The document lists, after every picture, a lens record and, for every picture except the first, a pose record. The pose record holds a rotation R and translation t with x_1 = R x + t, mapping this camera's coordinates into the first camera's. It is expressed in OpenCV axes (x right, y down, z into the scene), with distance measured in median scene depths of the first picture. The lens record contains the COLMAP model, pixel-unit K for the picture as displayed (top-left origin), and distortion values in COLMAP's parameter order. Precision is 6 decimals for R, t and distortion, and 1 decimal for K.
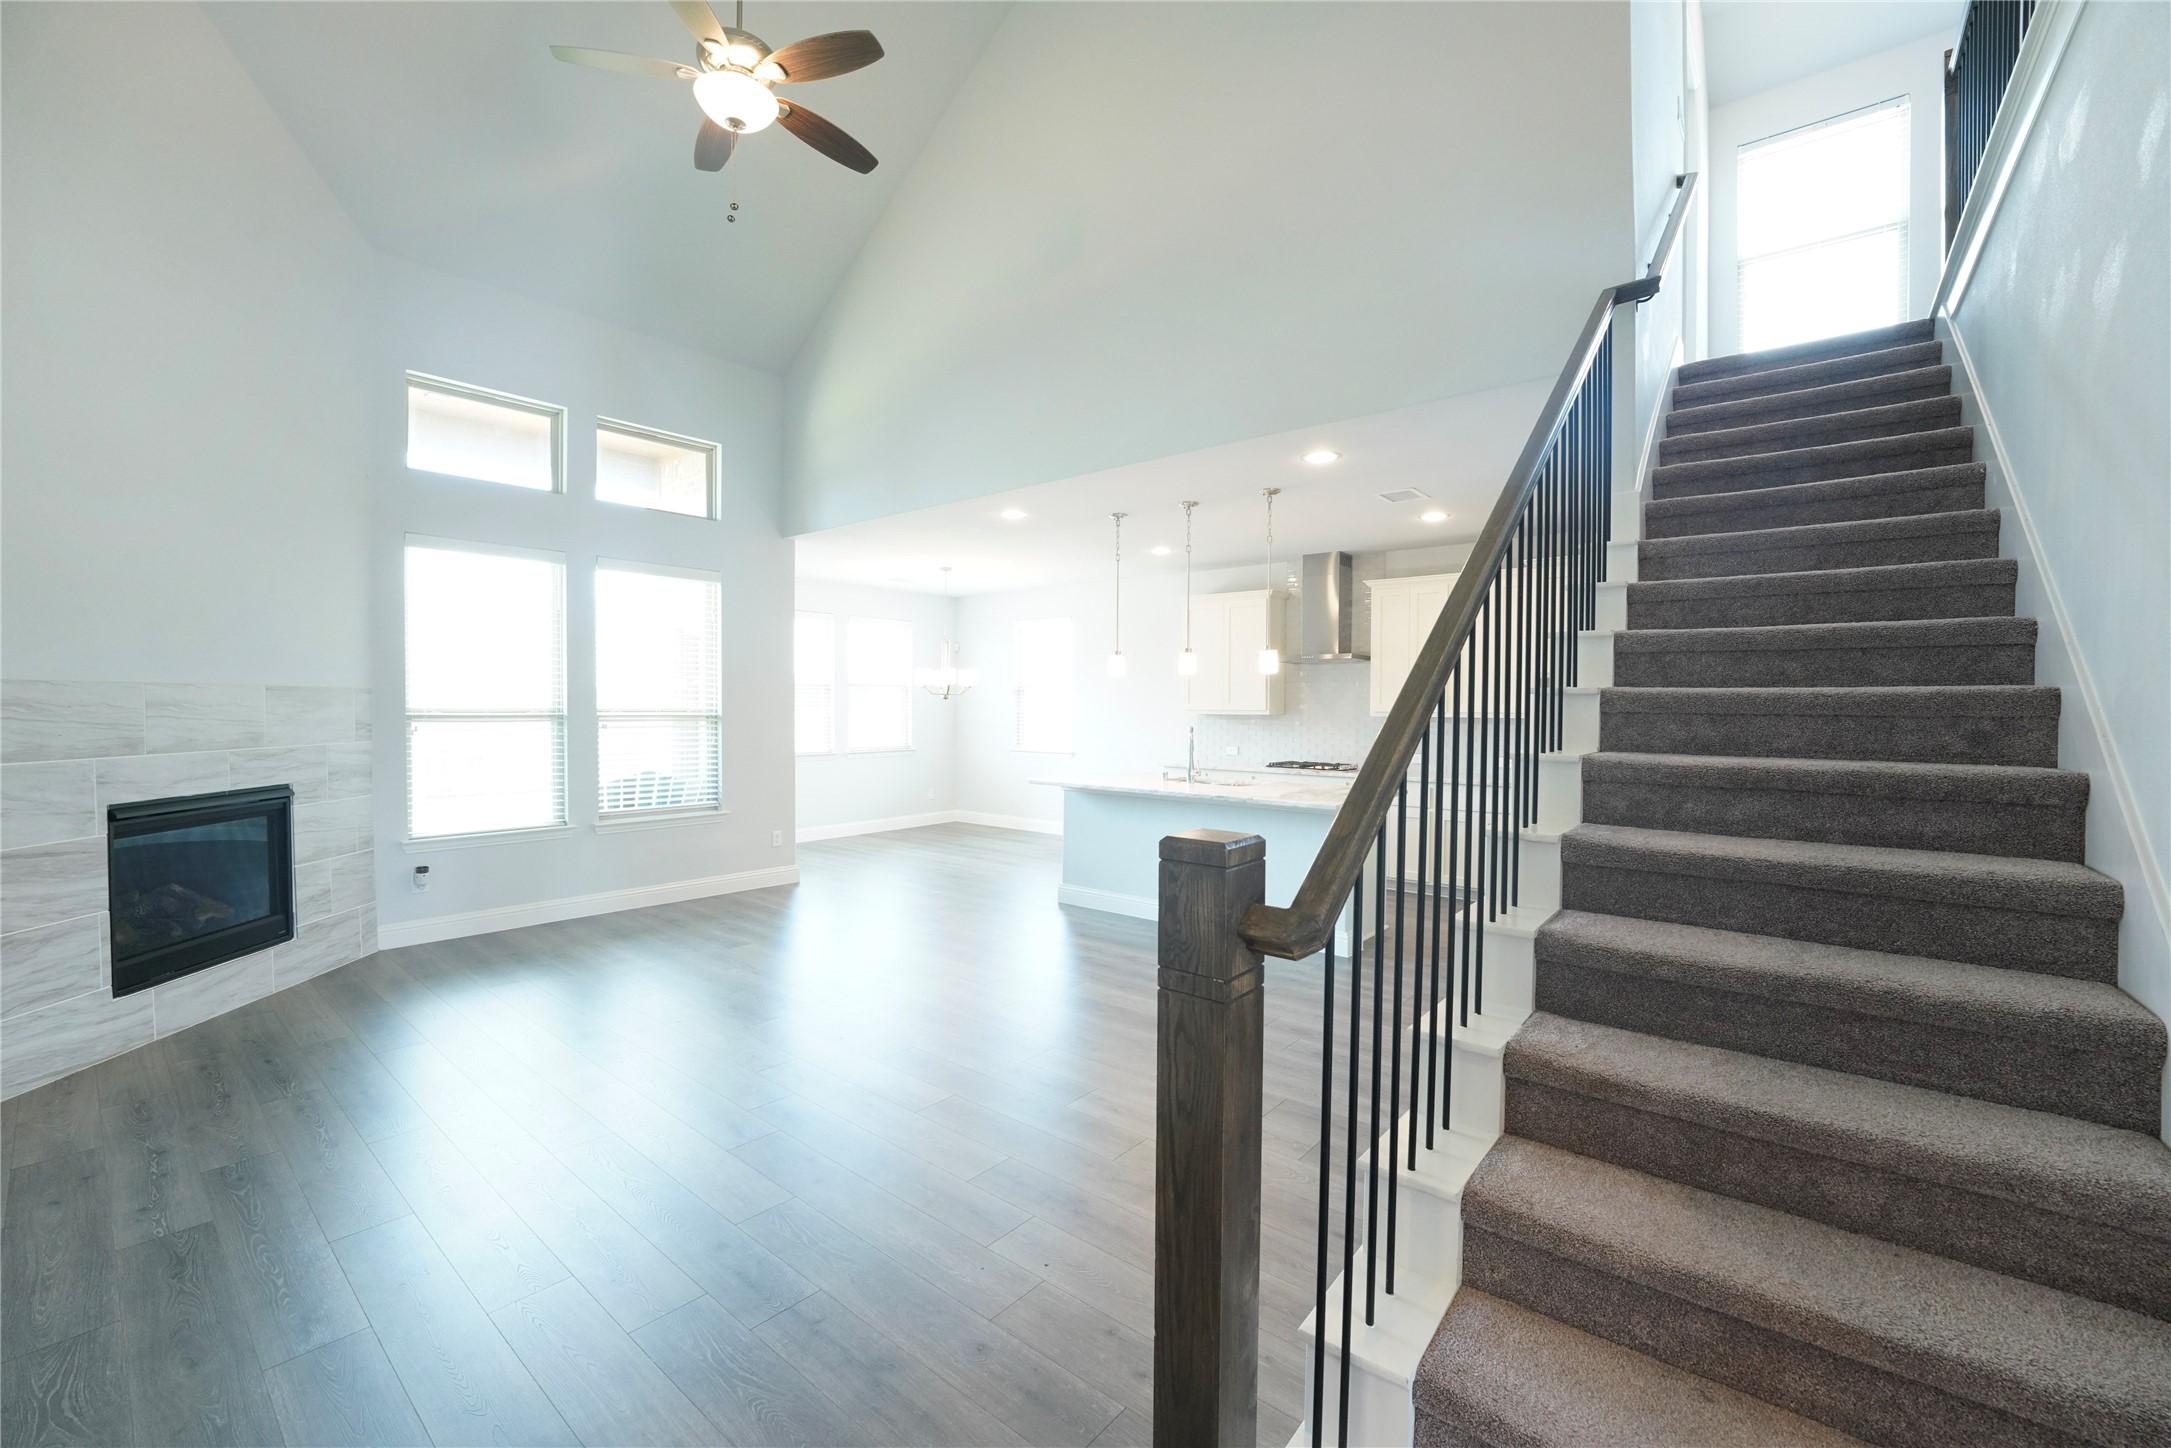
lens RADIAL K [[875.8, 0, 1088.2], [0, 875.8, 720.6], [0, 0, 1]] dist [-0.024474, 0.000419]
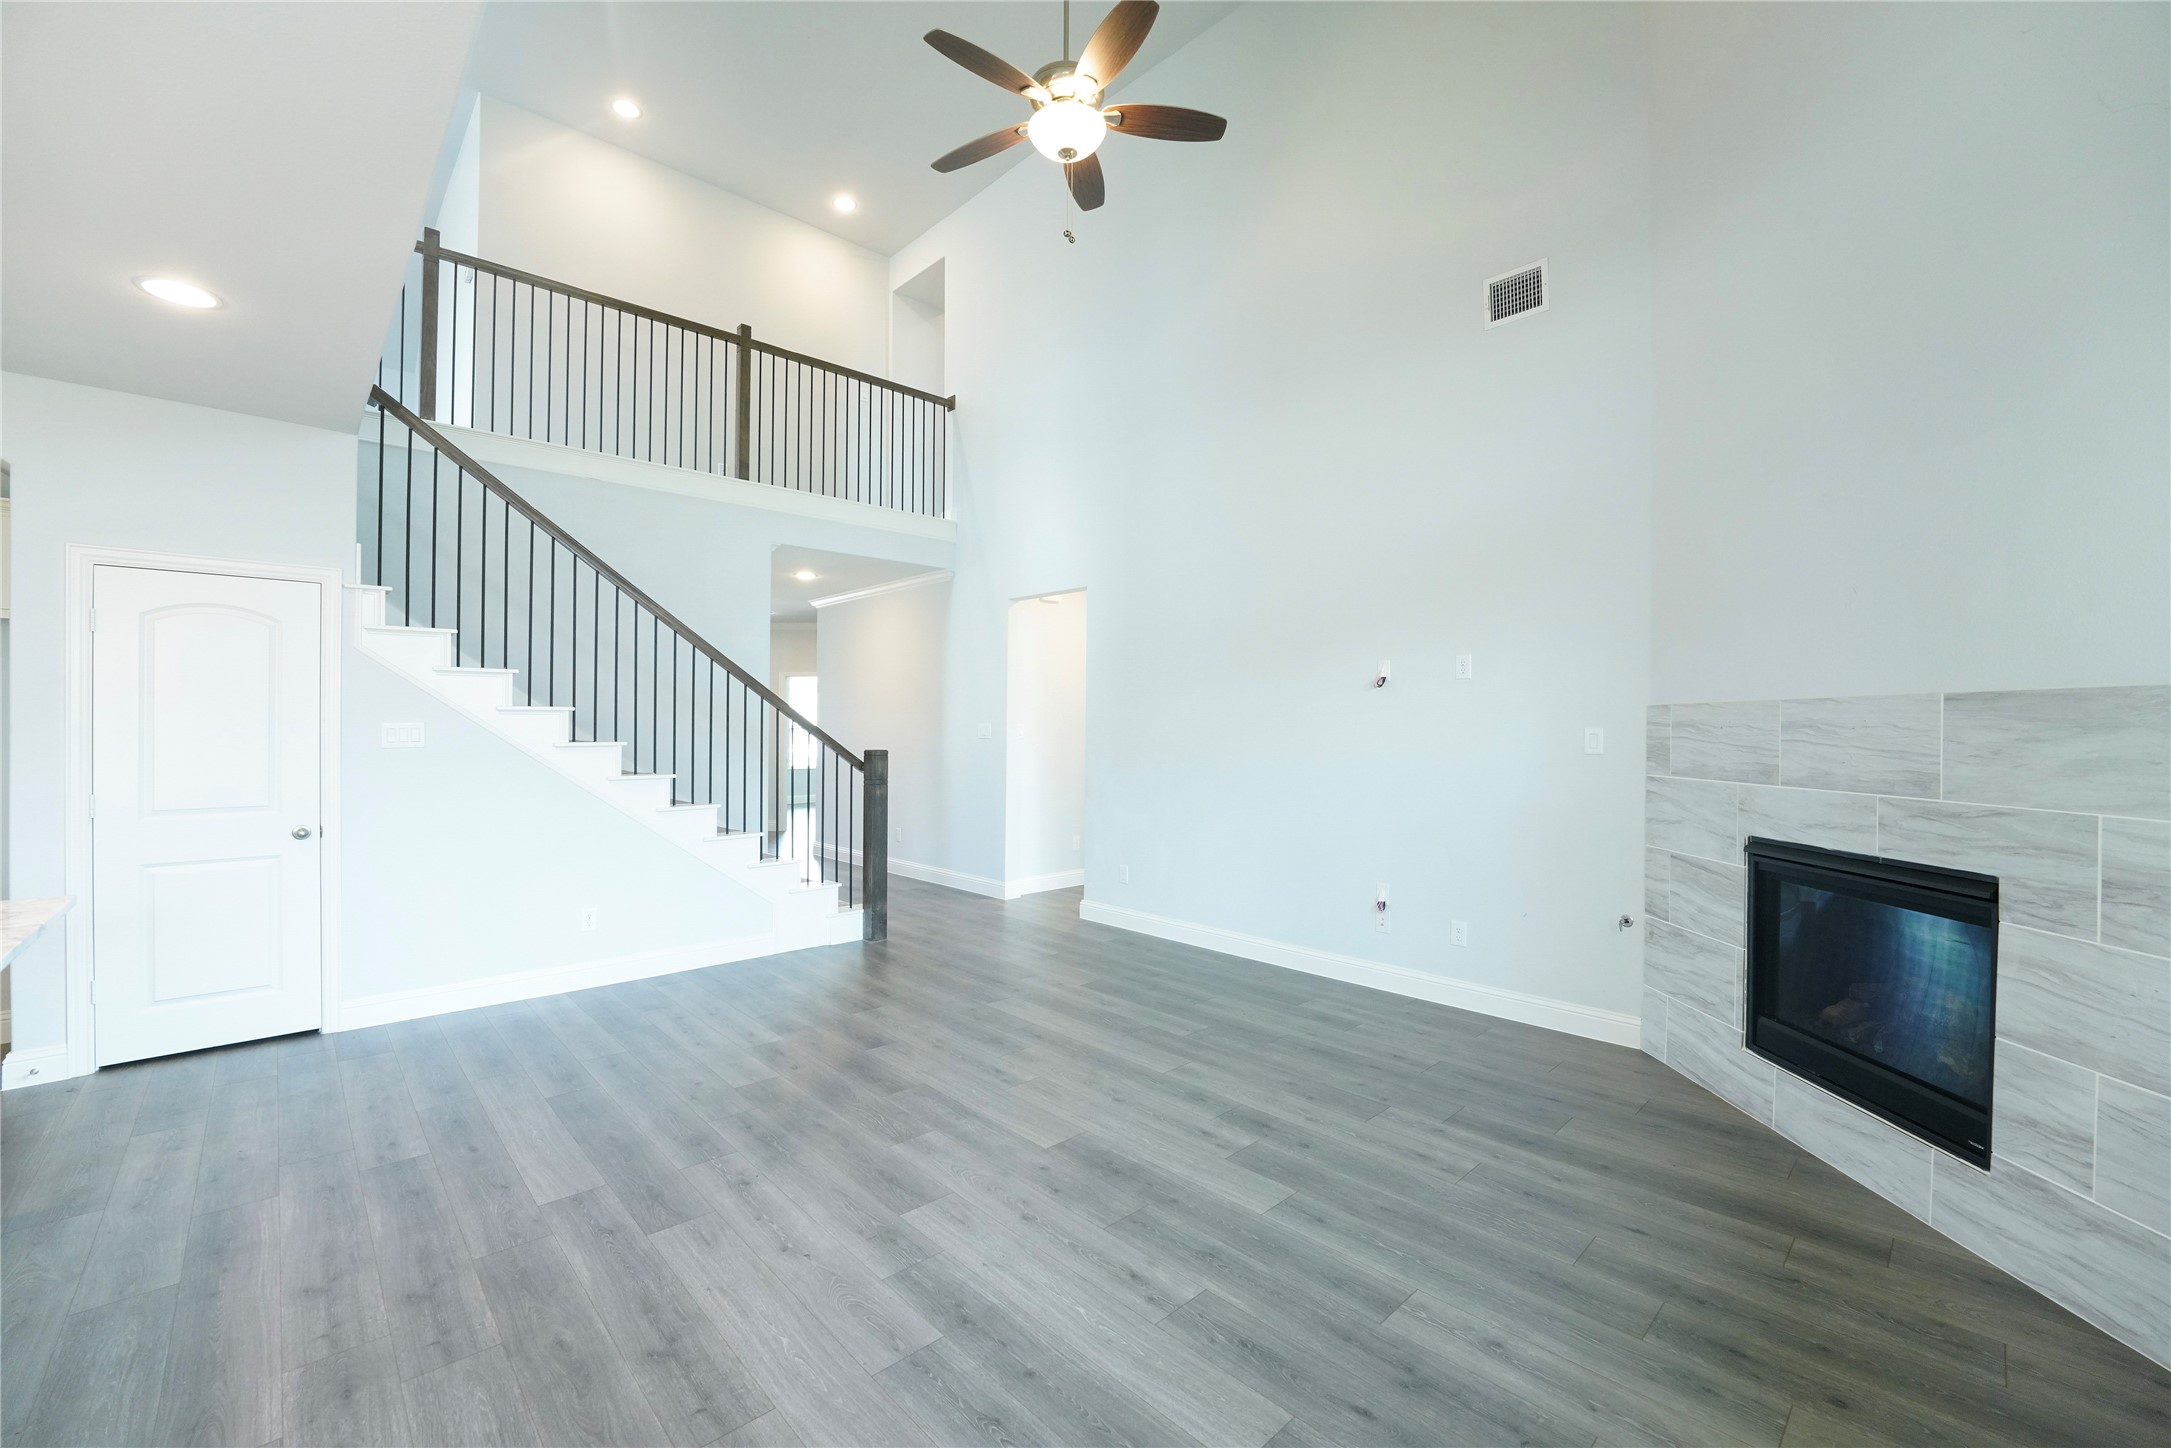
lens RADIAL K [[877.2, 0, 1085.5], [0, 877.2, 724.0], [0, 0, 1]] dist [-0.029338, 0.003336]
pose [[-0.992332, -0.009853, 0.123209, -0.463084], [-0.007641, 0.999801, 0.018407, -0.026825], [-0.123366, 0.017325, -0.992210, 1.665978]]
